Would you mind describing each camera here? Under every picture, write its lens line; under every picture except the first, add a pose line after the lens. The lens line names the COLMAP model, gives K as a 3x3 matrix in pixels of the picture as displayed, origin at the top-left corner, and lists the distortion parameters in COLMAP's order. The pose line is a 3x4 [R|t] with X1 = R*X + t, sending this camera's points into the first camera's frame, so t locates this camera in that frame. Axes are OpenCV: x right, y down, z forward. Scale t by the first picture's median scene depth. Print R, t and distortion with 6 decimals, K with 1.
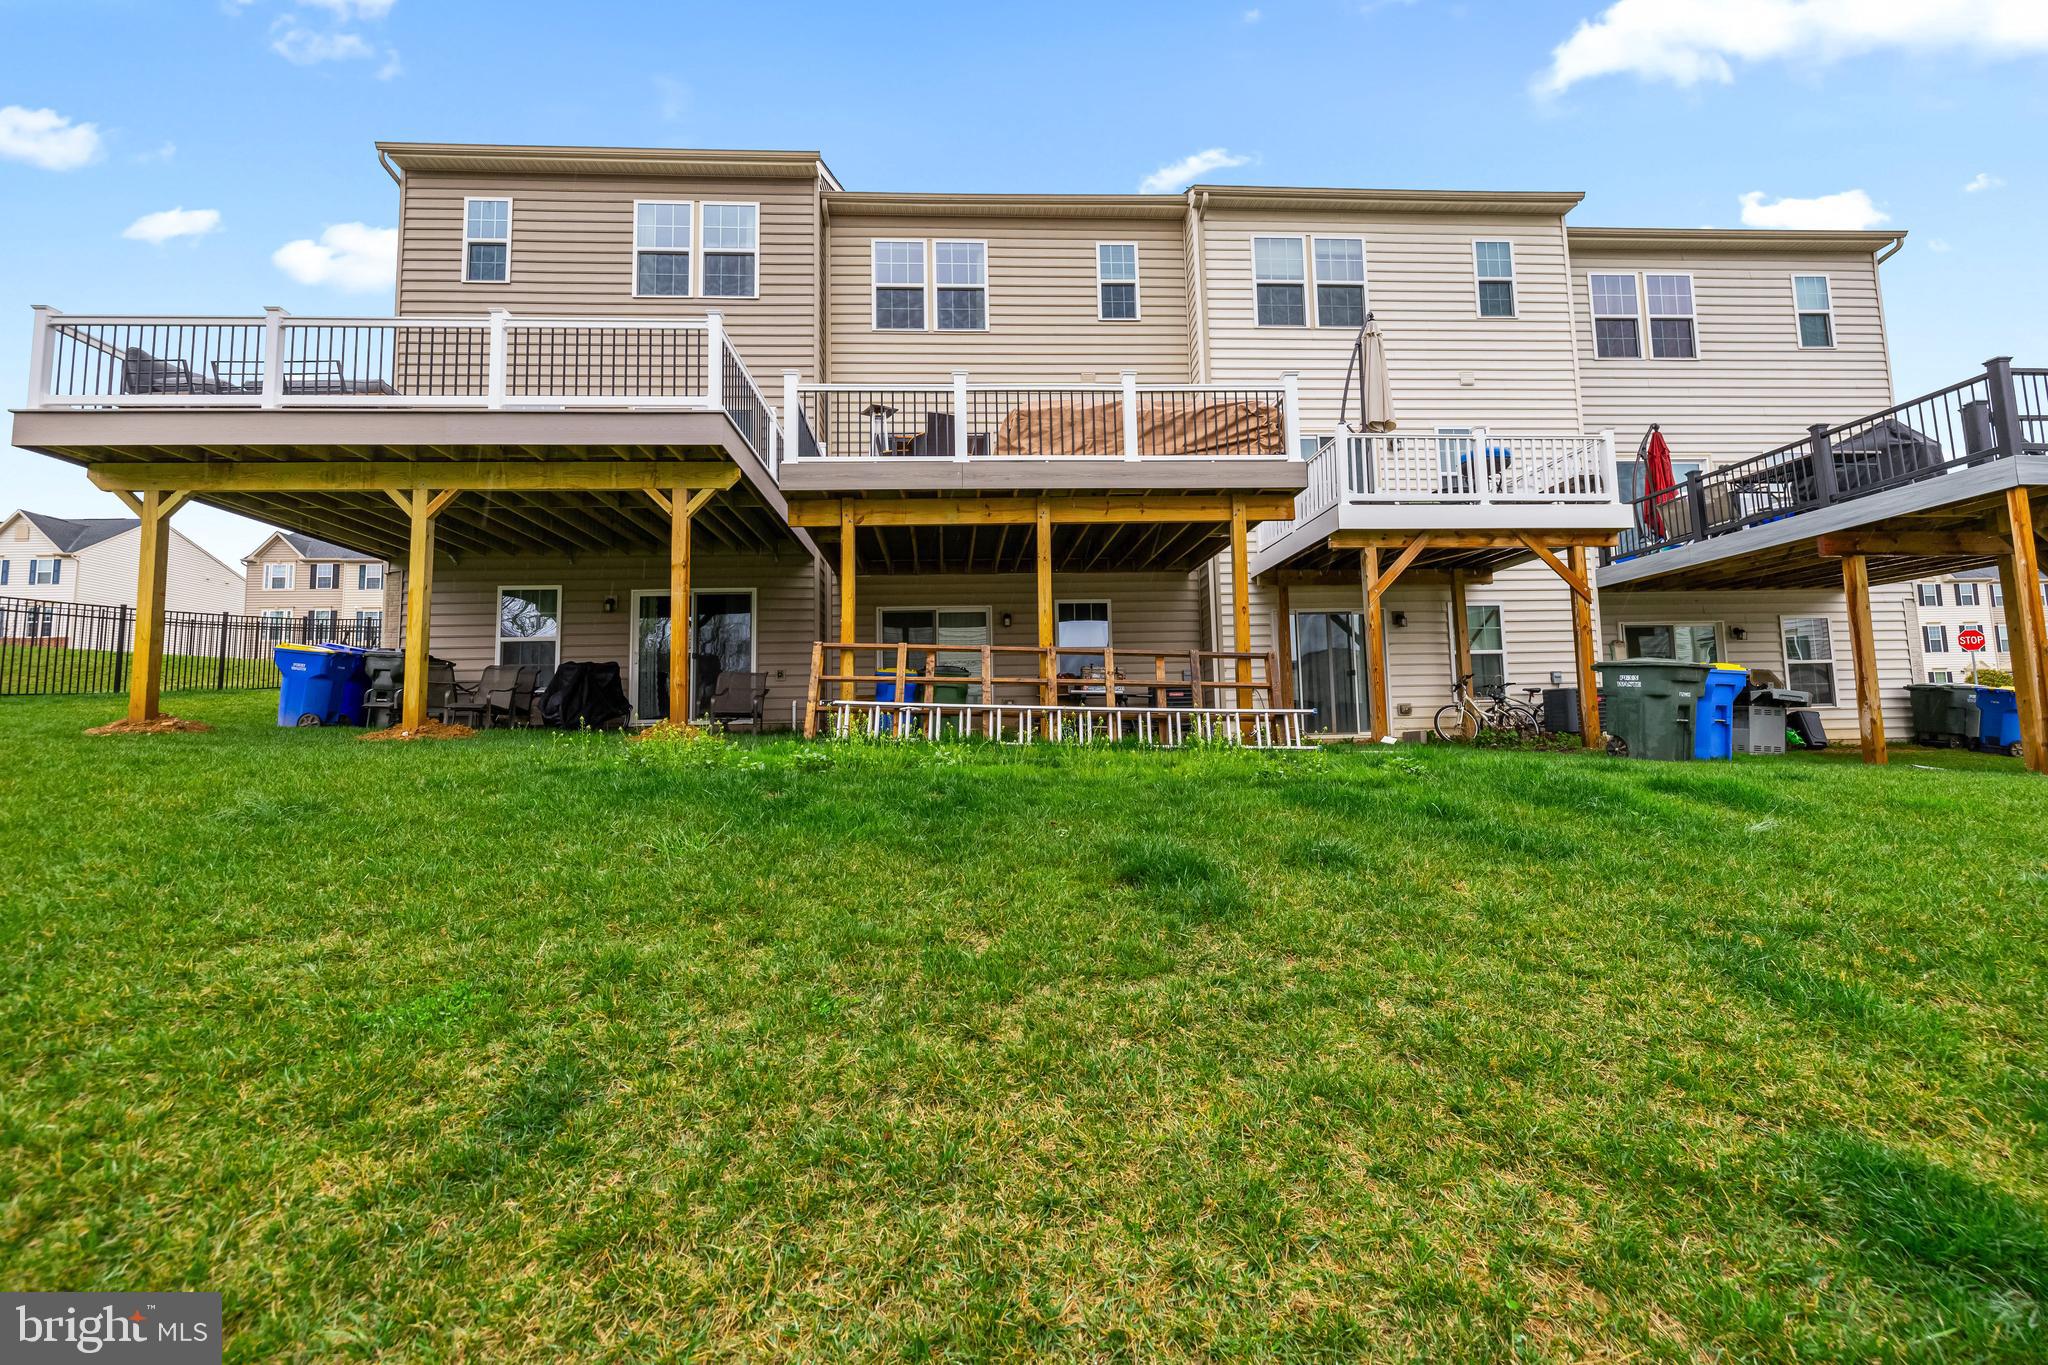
lens RADIAL K [[880.5, 0, 1031.2], [0, 880.5, 684.1], [0, 0, 1]] dist [0.011716, -0.000825]
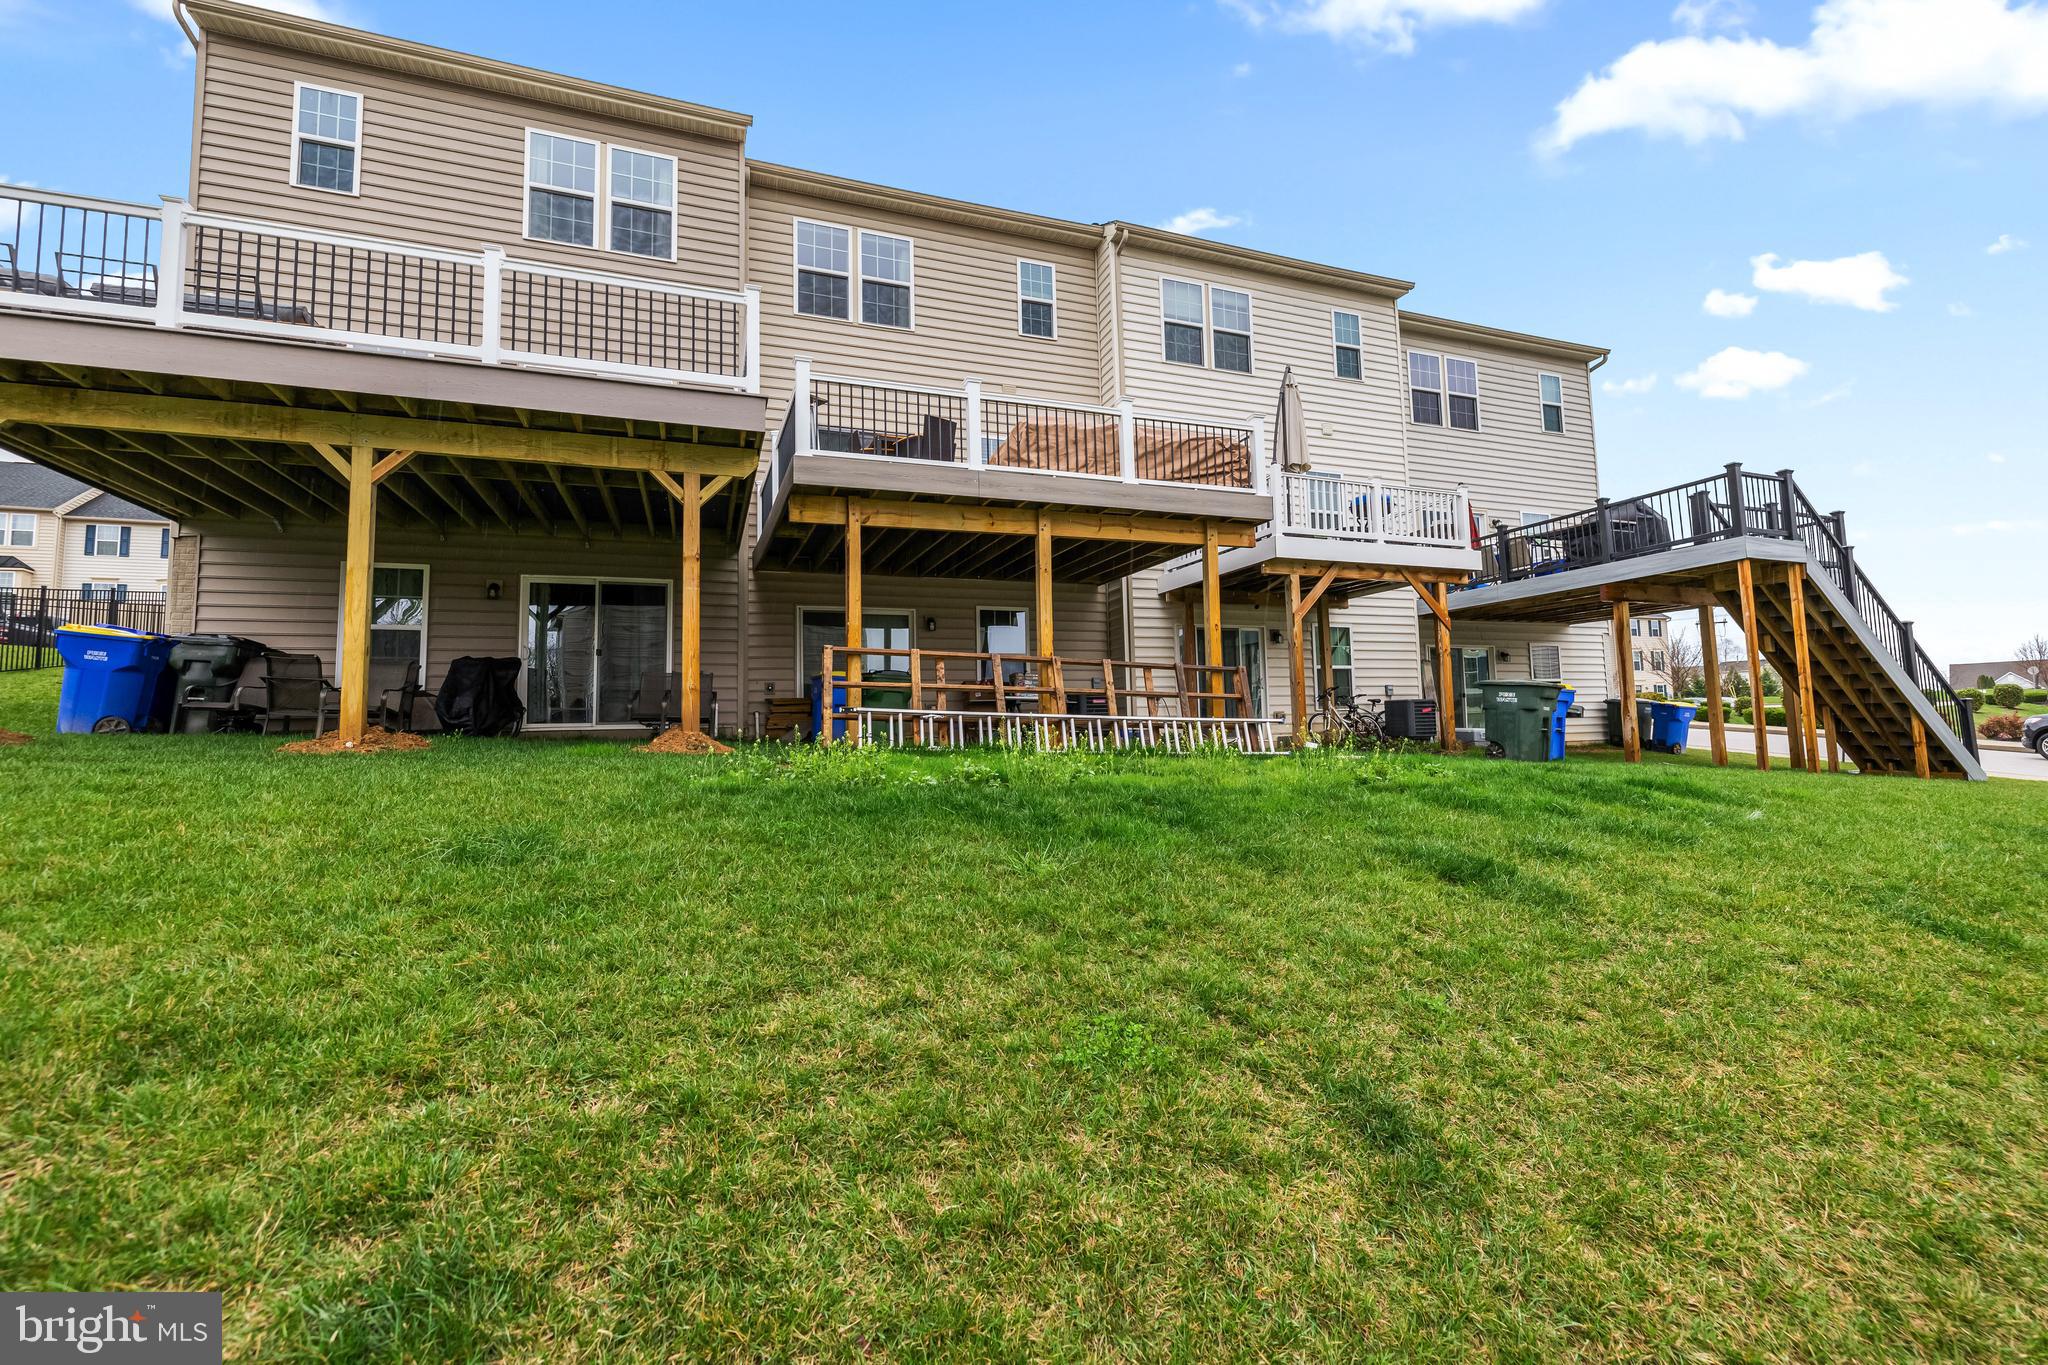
lens RADIAL K [[880.5, 0, 1042.3], [0, 880.5, 684.6], [0, 0, 1]] dist [0.011716, -0.000825]
pose [[0.954684, 0.016673, 0.297154, -0.225628], [-0.016629, 0.999858, -0.002675, -0.004839], [-0.297157, -0.002388, 0.954826, 0.015569]]
